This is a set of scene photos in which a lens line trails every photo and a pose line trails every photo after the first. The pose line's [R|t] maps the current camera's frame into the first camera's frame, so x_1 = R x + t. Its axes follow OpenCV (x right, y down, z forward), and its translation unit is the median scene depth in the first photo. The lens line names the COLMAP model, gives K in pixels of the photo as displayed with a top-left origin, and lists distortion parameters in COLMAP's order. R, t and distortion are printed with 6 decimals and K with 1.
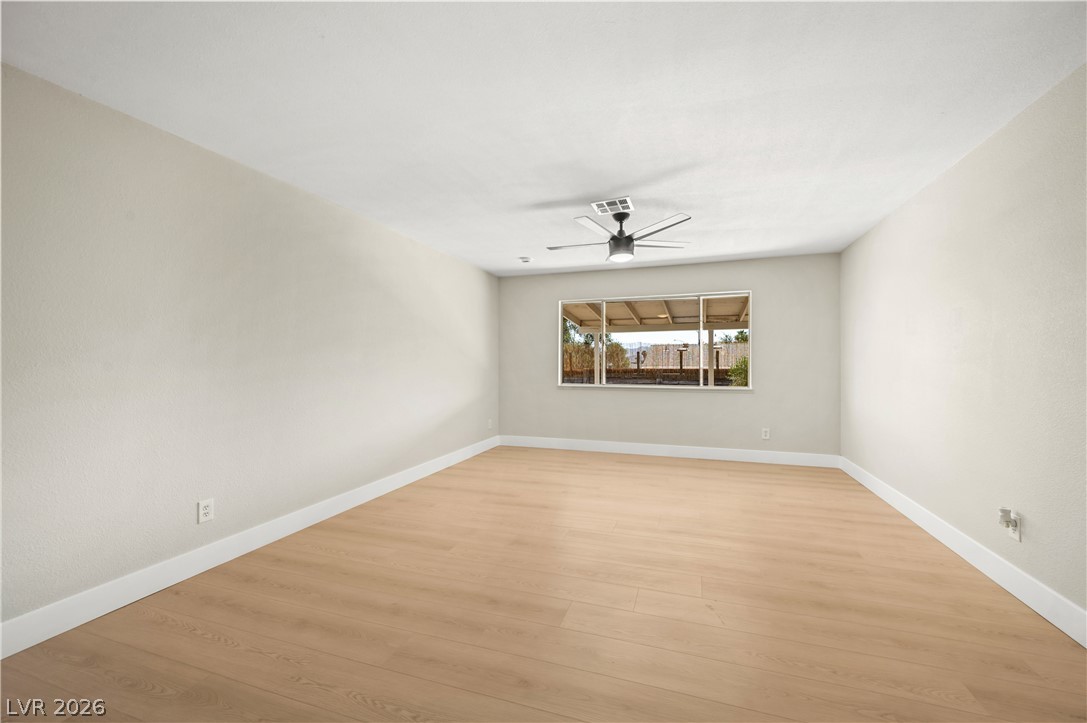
lens RADIAL K [[425.9, 0, 548.1], [0, 425.9, 362.0], [0, 0, 1]] dist [0.001107, 0.000102]
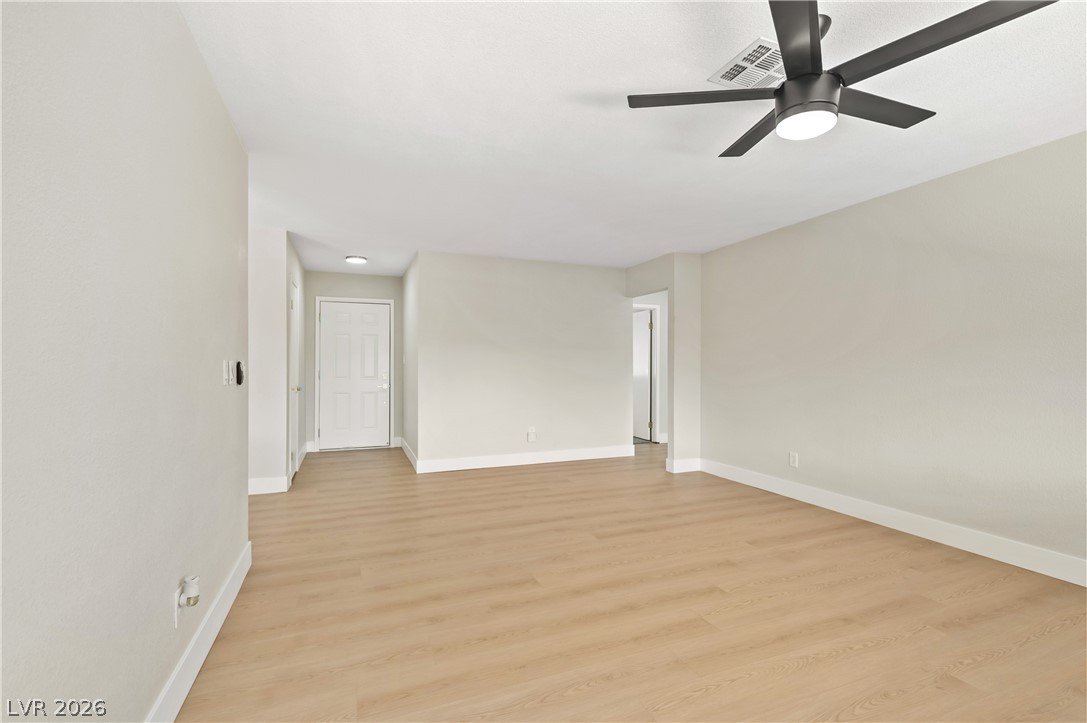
lens RADIAL K [[496.3, 0, 543.5], [0, 496.3, 361.5], [0, 0, 1]] dist [-0.000344, -0.000300]
pose [[-0.766717, 0.001292, -0.641984, 0.535588], [0.005903, 0.999970, -0.005038, -0.001872], [0.641958, -0.007653, -0.766702, 0.924360]]
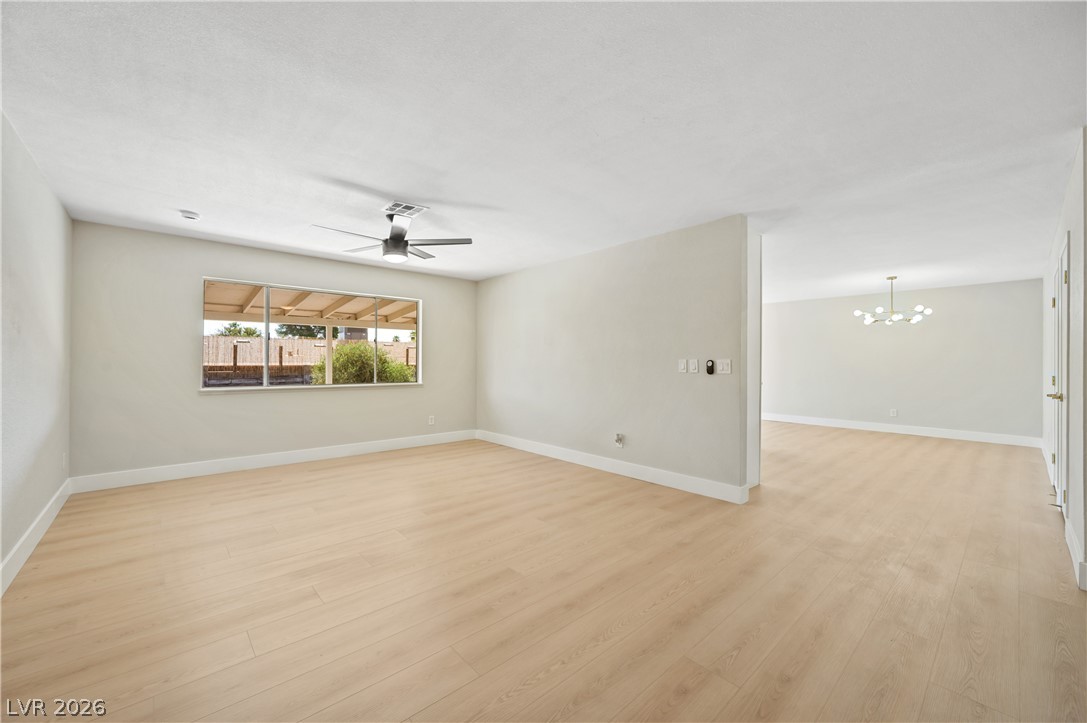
lens RADIAL K [[425.9, 0, 548.1], [0, 425.9, 362.0], [0, 0, 1]] dist [0.001107, 0.000102]
pose [[0.488540, -0.000011, 0.872541, -0.409366], [-0.008912, 0.999948, 0.005002, -0.003868], [-0.872496, -0.010220, 0.488515, 0.136795]]
